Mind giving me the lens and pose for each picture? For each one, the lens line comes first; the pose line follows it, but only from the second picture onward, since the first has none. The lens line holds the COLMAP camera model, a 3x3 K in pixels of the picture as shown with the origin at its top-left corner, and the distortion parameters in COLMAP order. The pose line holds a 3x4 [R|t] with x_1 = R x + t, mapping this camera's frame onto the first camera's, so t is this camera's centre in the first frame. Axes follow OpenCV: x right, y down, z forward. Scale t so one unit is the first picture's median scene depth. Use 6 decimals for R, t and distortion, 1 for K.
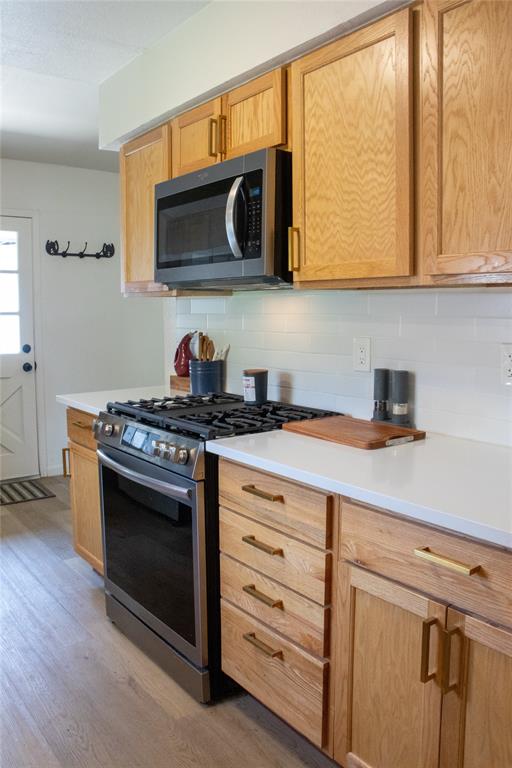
lens RADIAL K [[619.5, 0, 256.0], [0, 619.5, 384.0], [0, 0, 1]] dist [-0.146970, 0.004120]
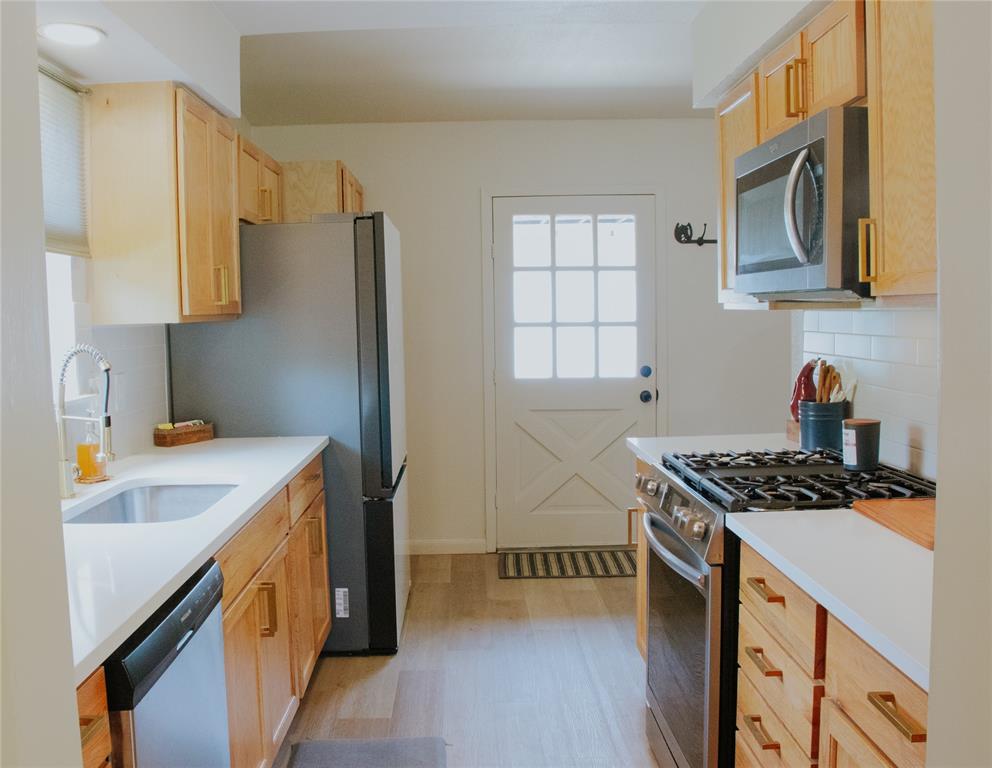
lens RADIAL K [[946.0, 0, 495.0], [0, 946.0, 399.1], [0, 0, 1]] dist [-0.106326, 0.011326]
pose [[0.809591, 0.040971, -0.585563, 0.323623], [-0.052913, 0.998594, -0.003286, -0.024576], [0.584604, 0.033645, 0.810621, -0.082690]]
